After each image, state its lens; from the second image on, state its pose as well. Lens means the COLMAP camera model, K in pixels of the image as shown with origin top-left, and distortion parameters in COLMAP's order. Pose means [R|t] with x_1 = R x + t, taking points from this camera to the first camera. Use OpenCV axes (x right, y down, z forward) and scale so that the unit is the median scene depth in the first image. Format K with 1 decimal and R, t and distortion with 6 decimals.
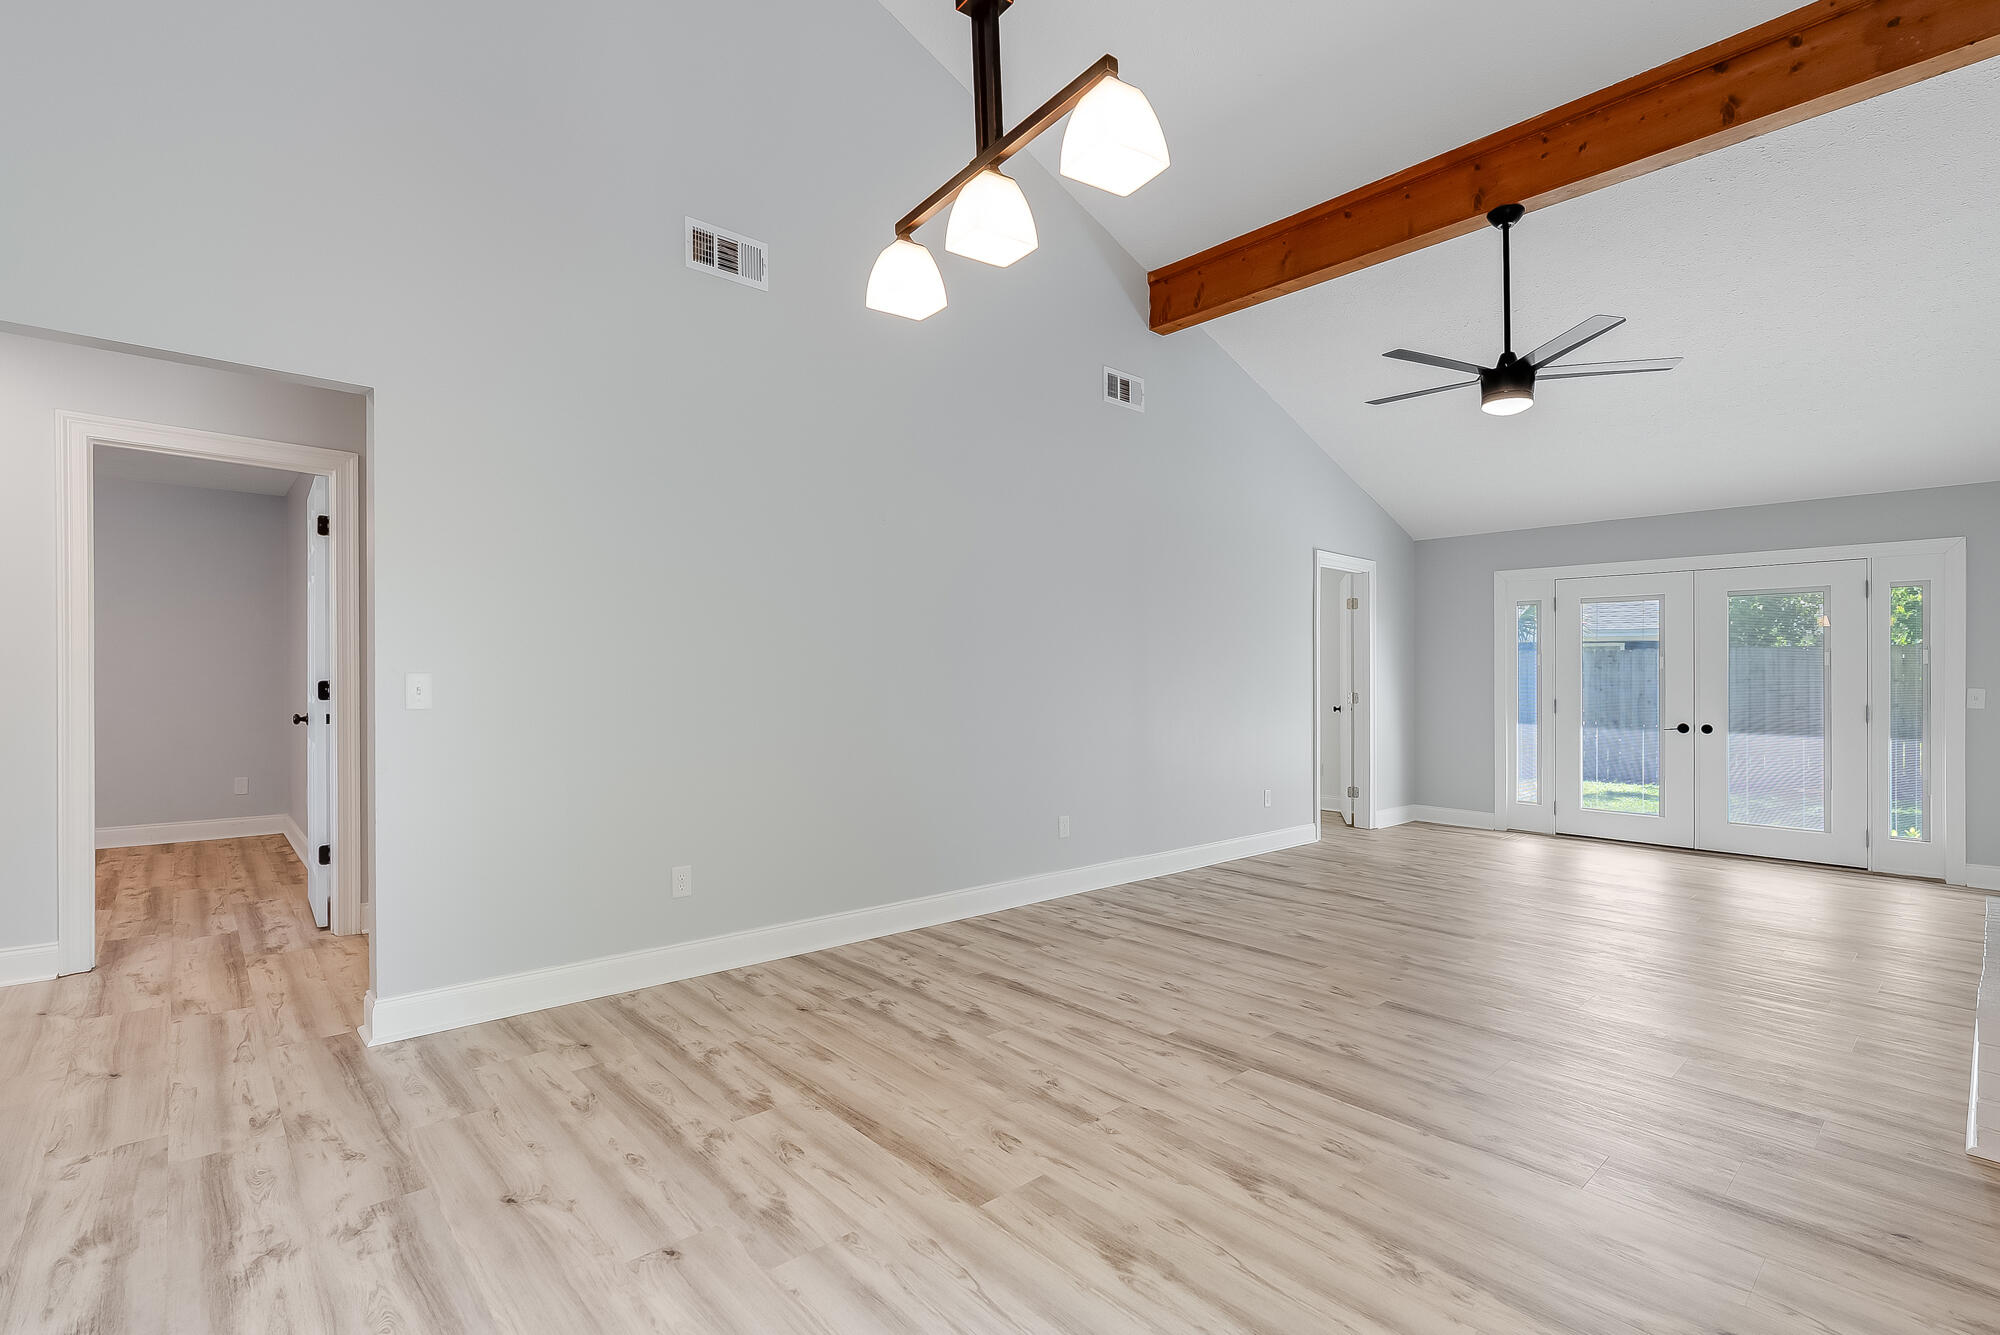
lens RADIAL K [[921.2, 0, 1007.5], [0, 921.2, 706.9], [0, 0, 1]] dist [-0.005139, 0.000534]
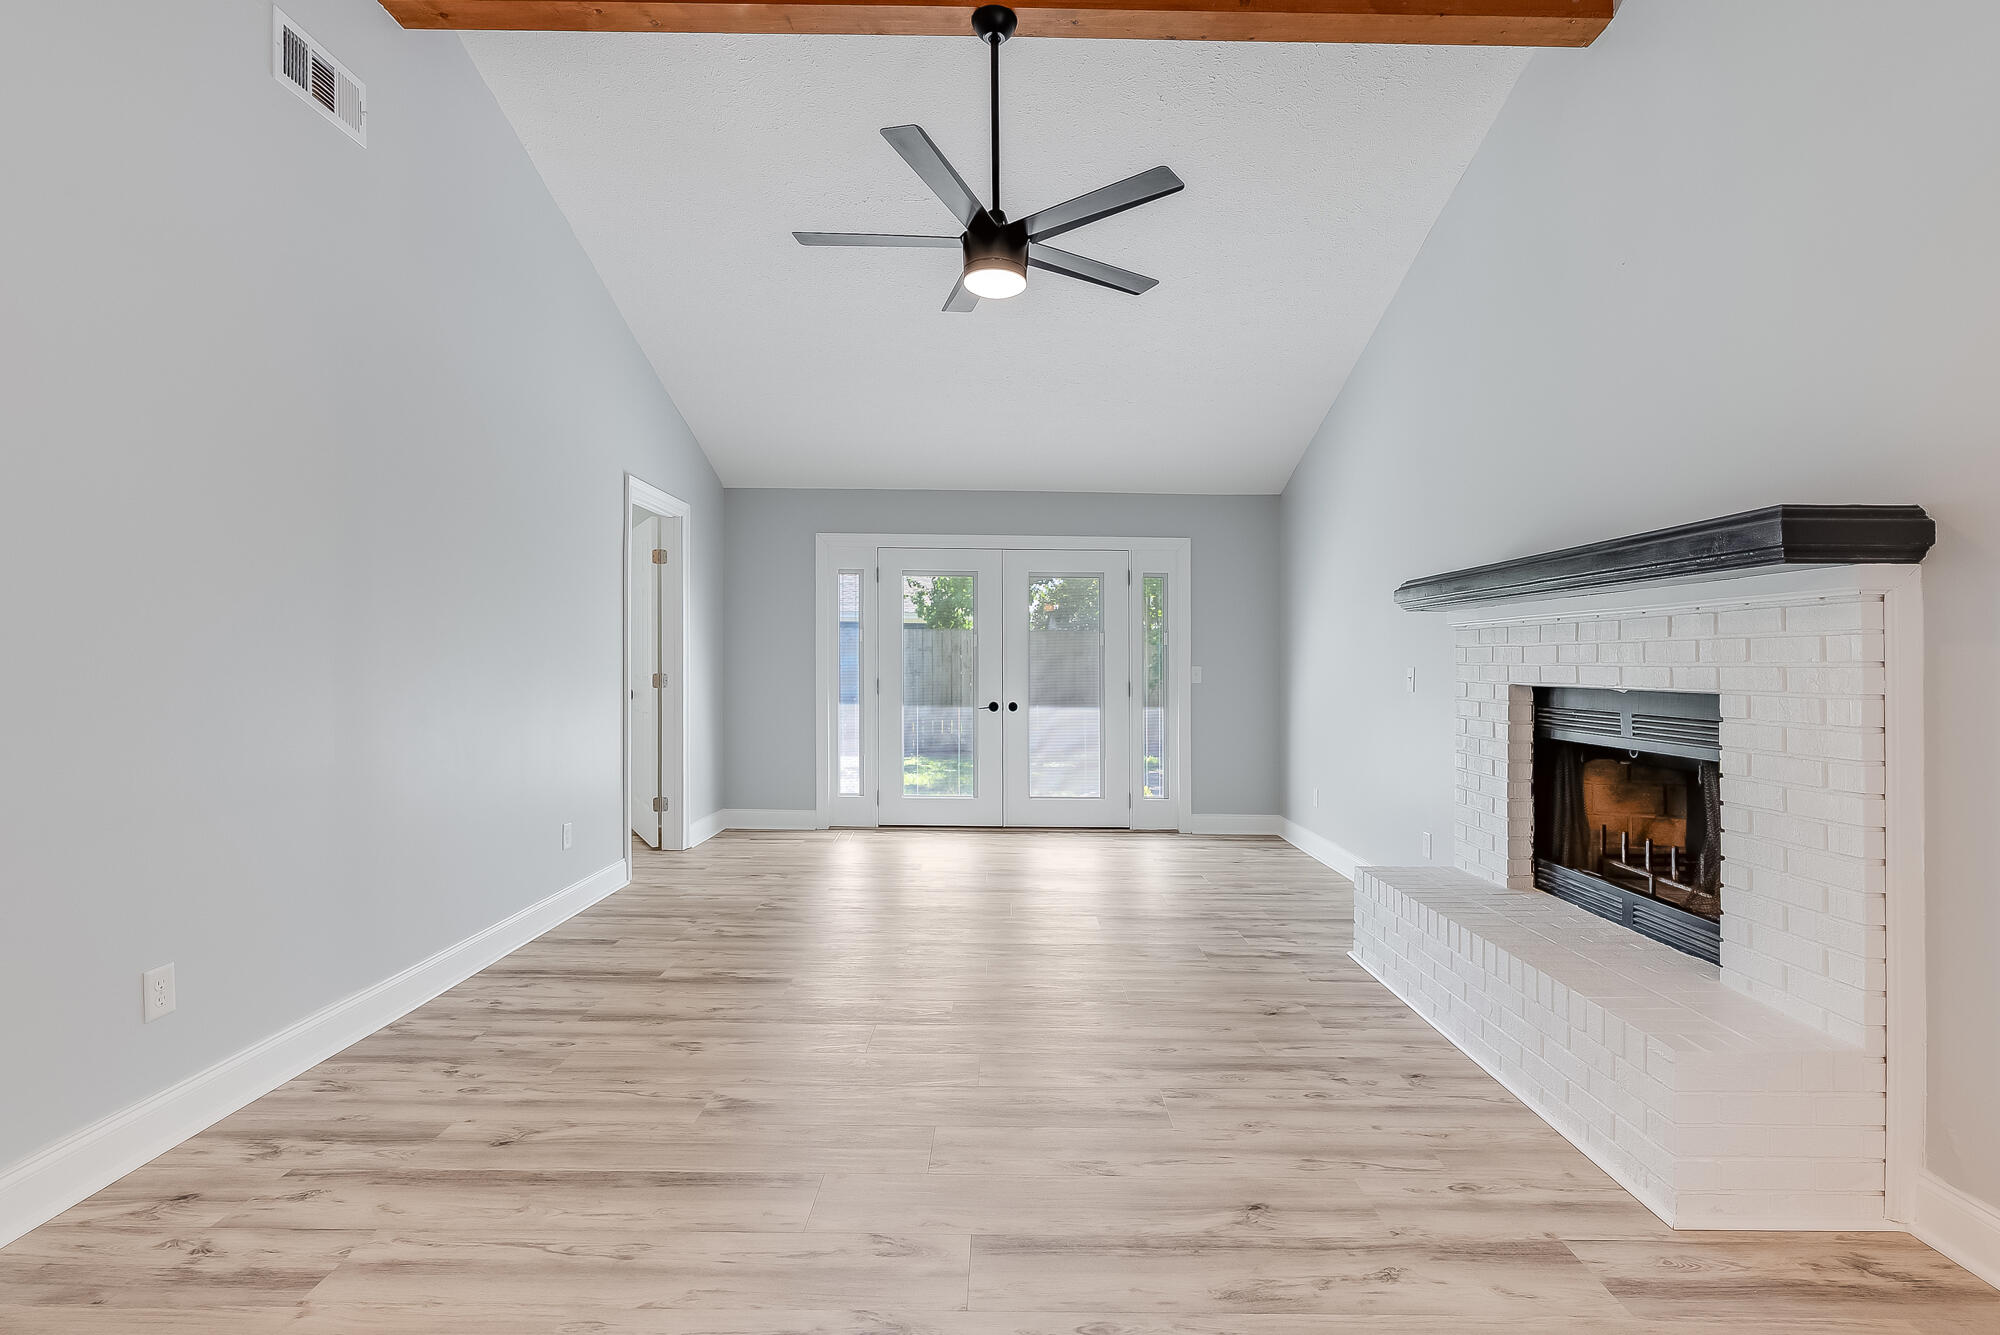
lens RADIAL K [[919.9, 0, 1014.7], [0, 919.9, 663.9], [0, 0, 1]] dist [-0.006069, 0.000902]
pose [[0.668693, -0.001908, 0.743536, 0.015699], [0.016979, 0.999775, -0.012705, -0.019215], [-0.743345, 0.021120, 0.668575, 0.601469]]
